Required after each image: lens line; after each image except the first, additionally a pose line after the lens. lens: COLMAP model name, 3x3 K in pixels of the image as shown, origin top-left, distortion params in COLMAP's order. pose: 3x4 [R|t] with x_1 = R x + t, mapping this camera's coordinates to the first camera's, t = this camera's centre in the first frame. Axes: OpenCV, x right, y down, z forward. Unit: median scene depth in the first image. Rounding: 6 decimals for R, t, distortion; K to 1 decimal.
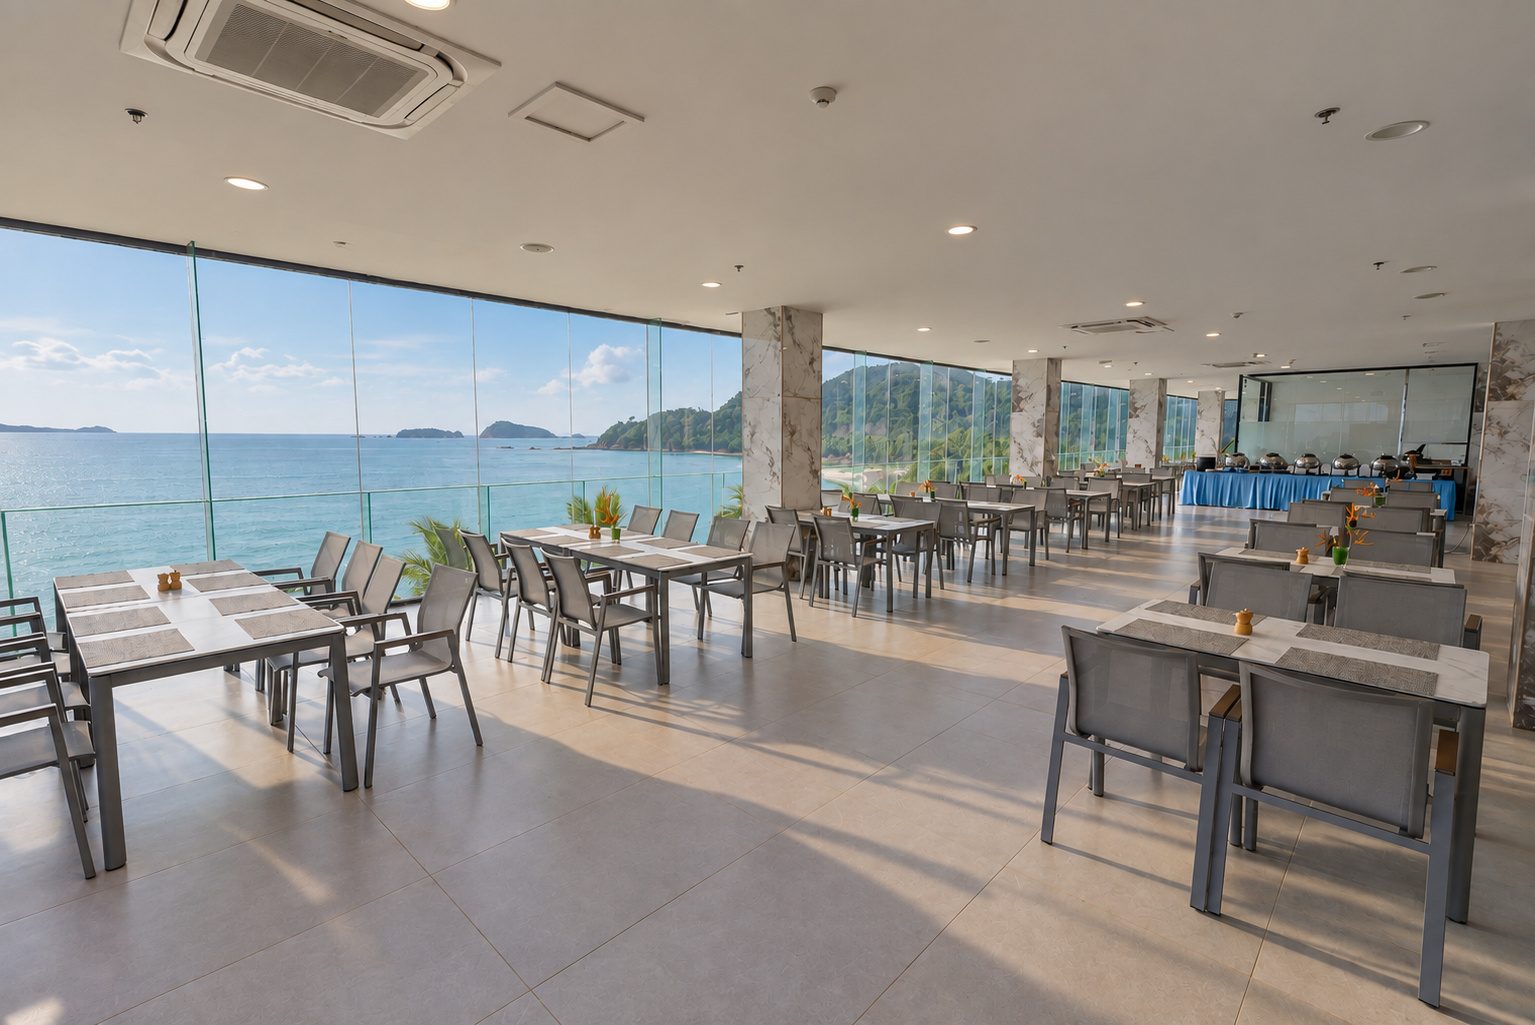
lens RADIAL K [[701.9, 0, 767.5], [0, 701.9, 512.5], [0, 0, 1]] dist [0.025078, 0.000060]
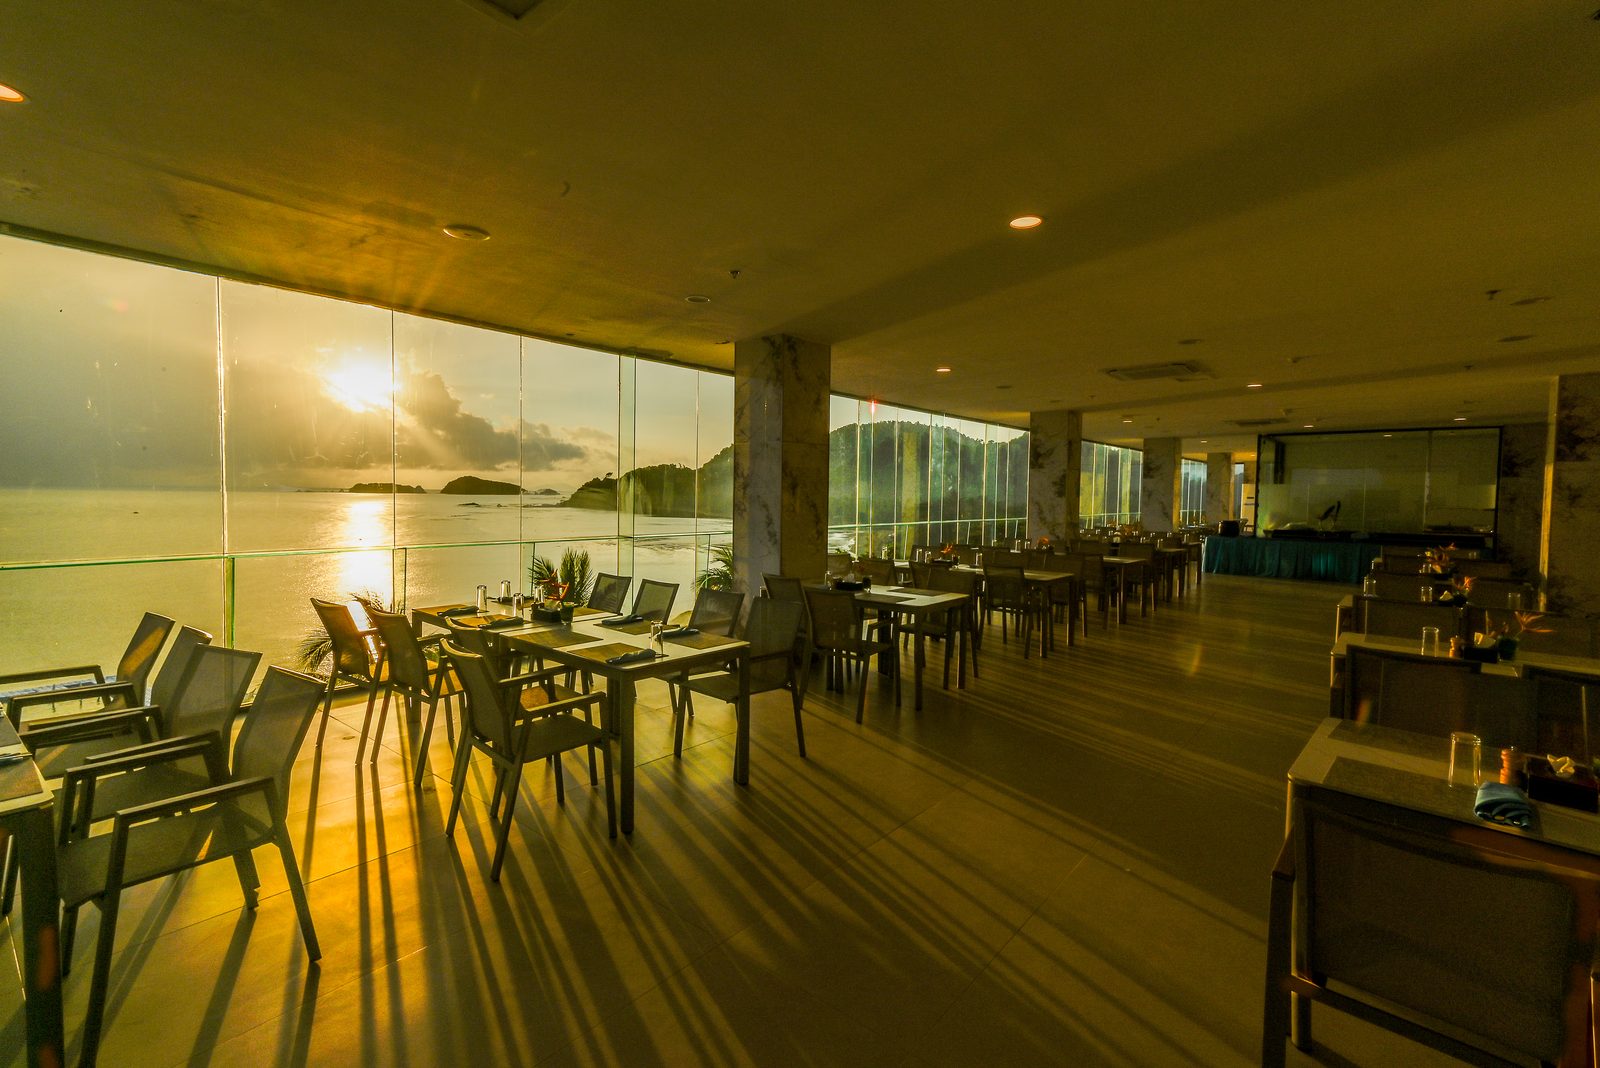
lens RADIAL K [[718.3, 0, 804.3], [0, 718.3, 515.2], [0, 0, 1]] dist [0.000724, 0.000330]
pose [[0.997251, 0.007815, 0.073683, -0.016608], [-0.001556, 0.996412, -0.084625, -0.007952], [-0.074080, 0.084277, 0.993685, 0.177828]]
